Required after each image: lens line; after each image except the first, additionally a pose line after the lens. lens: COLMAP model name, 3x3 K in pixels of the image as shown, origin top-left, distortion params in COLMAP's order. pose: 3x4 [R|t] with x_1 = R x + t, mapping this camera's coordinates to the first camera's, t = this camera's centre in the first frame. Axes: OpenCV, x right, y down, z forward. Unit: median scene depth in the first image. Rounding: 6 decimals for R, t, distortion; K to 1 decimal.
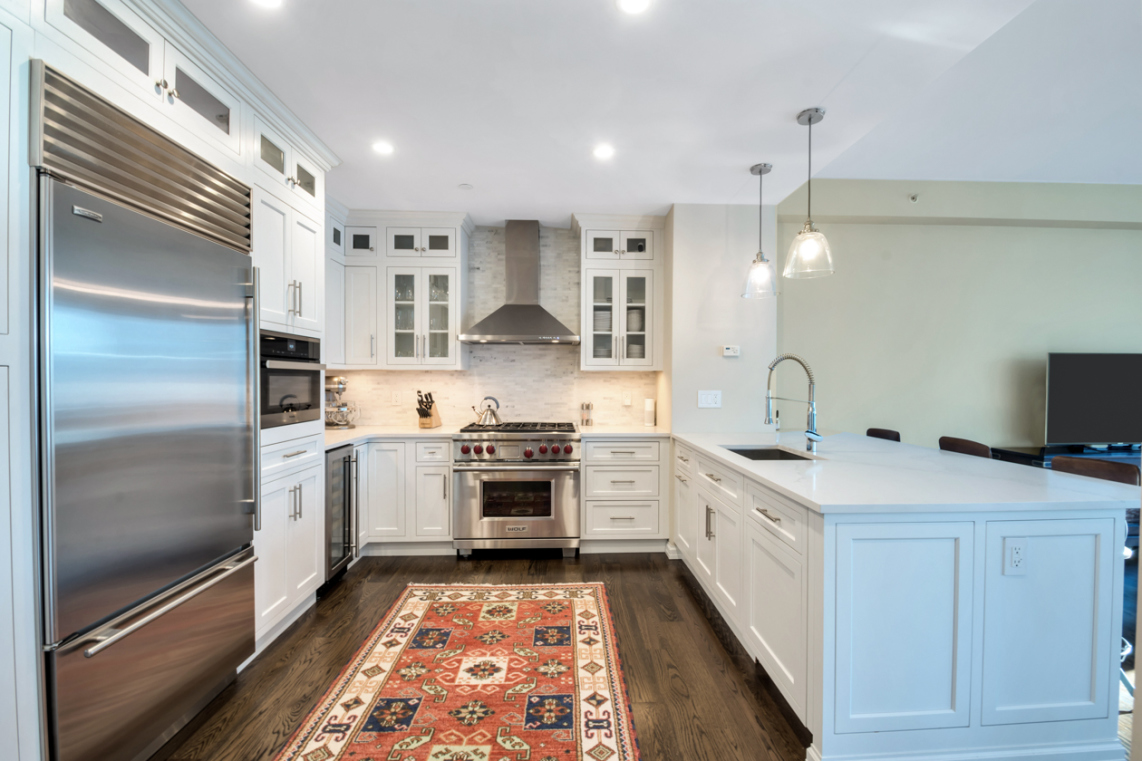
lens RADIAL K [[500.3, 0, 582.8], [0, 500.3, 386.4], [0, 0, 1]] dist [-0.001898, -0.007254]
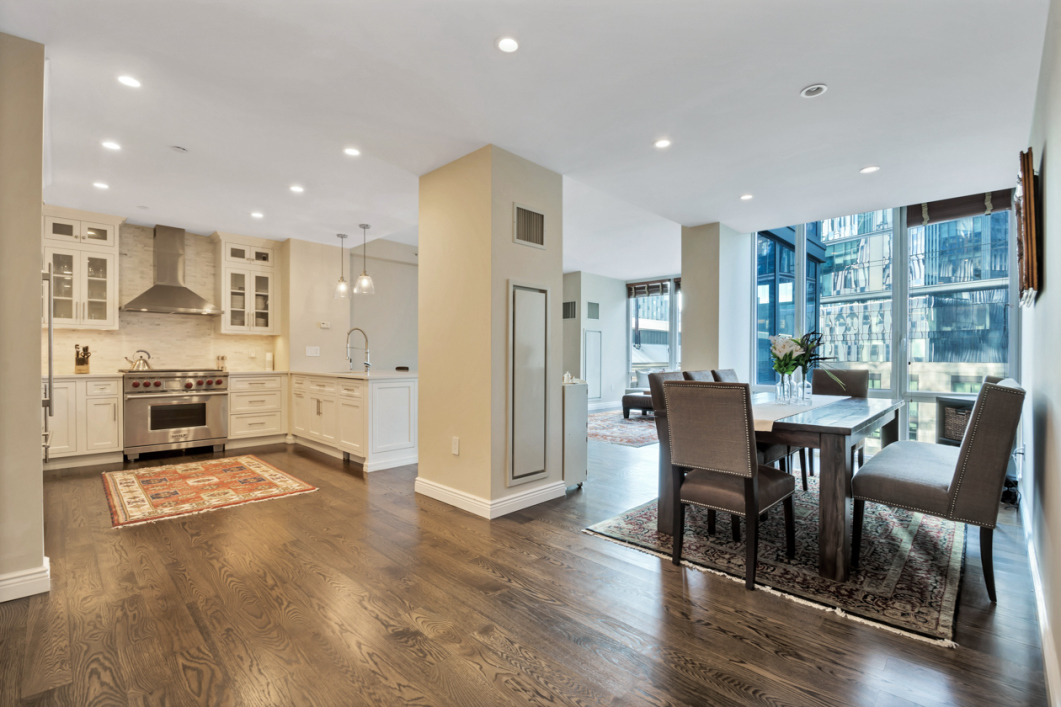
lens RADIAL K [[464.8, 0, 540.2], [0, 464.8, 360.6], [0, 0, 1]] dist [-0.001898, -0.007254]
pose [[0.720467, -0.005519, 0.693467, -0.304653], [0.007925, 0.999969, -0.000276, 0.064124], [-0.693444, 0.005695, 0.720488, -0.741780]]
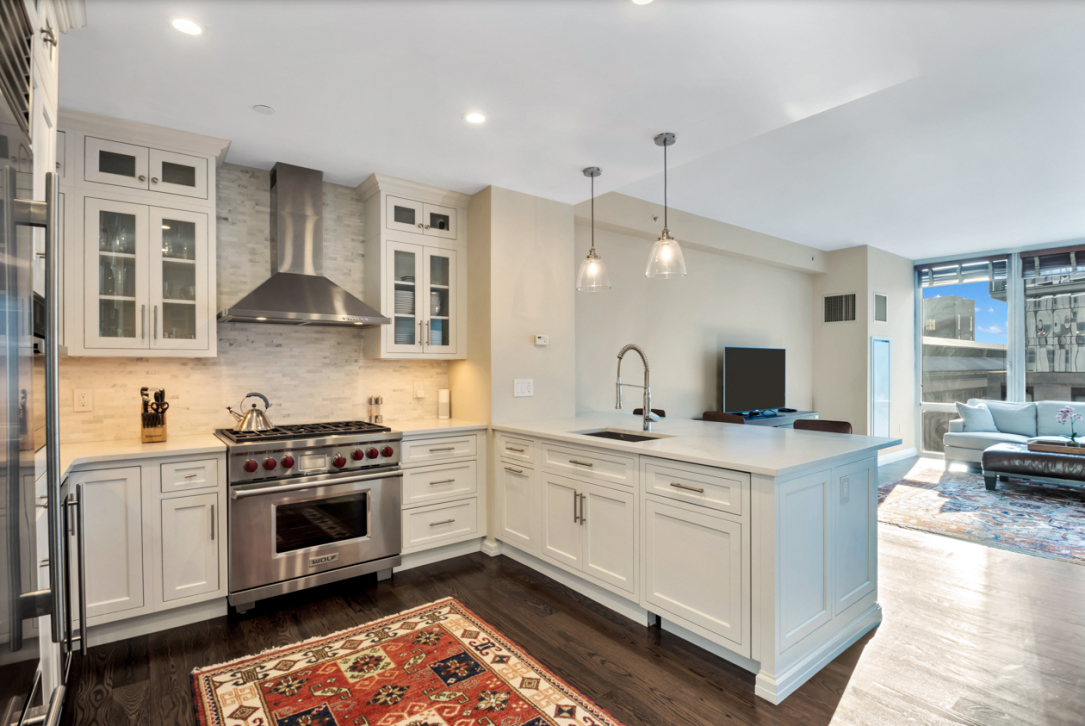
lens RADIAL K [[520.9, 0, 553.3], [0, 520.9, 371.3], [0, 0, 1]] dist [-0.005035, -0.006413]
pose [[0.814369, -0.009799, 0.580264, -0.297819], [0.014875, 0.999881, -0.003990, -0.002374], [-0.580156, 0.011881, 0.814419, 0.117362]]
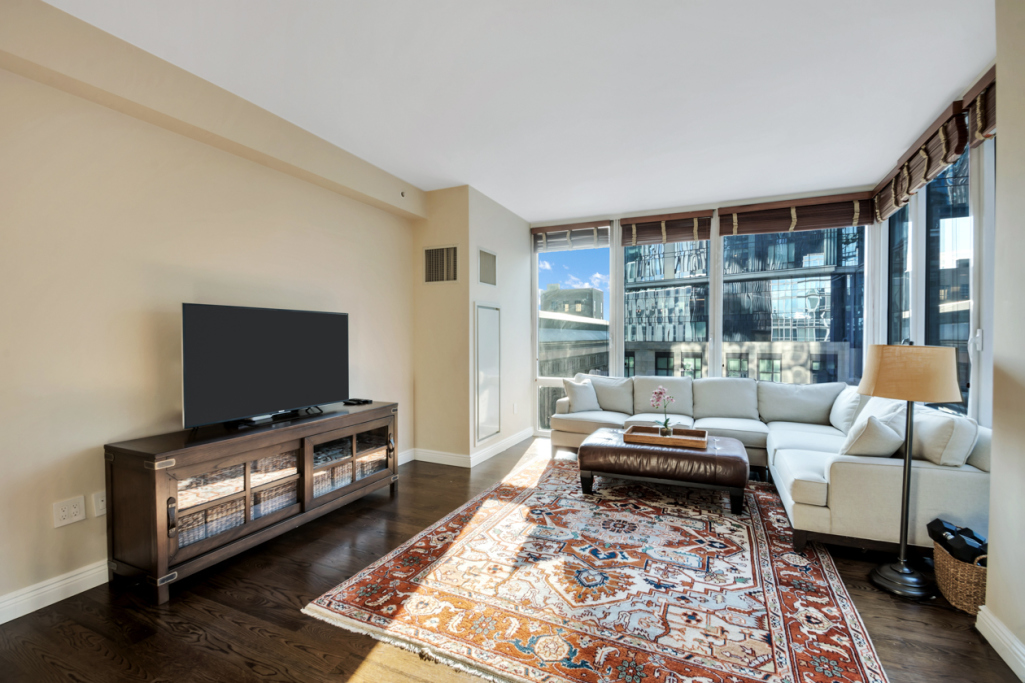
lens RADIAL K [[449.1, 0, 512.2], [0, 449.1, 346.7], [0, 0, 1]] dist [-0.001898, -0.007254]
pose [[0.452663, -0.022207, 0.891405, 0.588121], [0.018133, 0.999712, 0.015697, -0.005297], [-0.891497, 0.009058, 0.452935, 0.285084]]
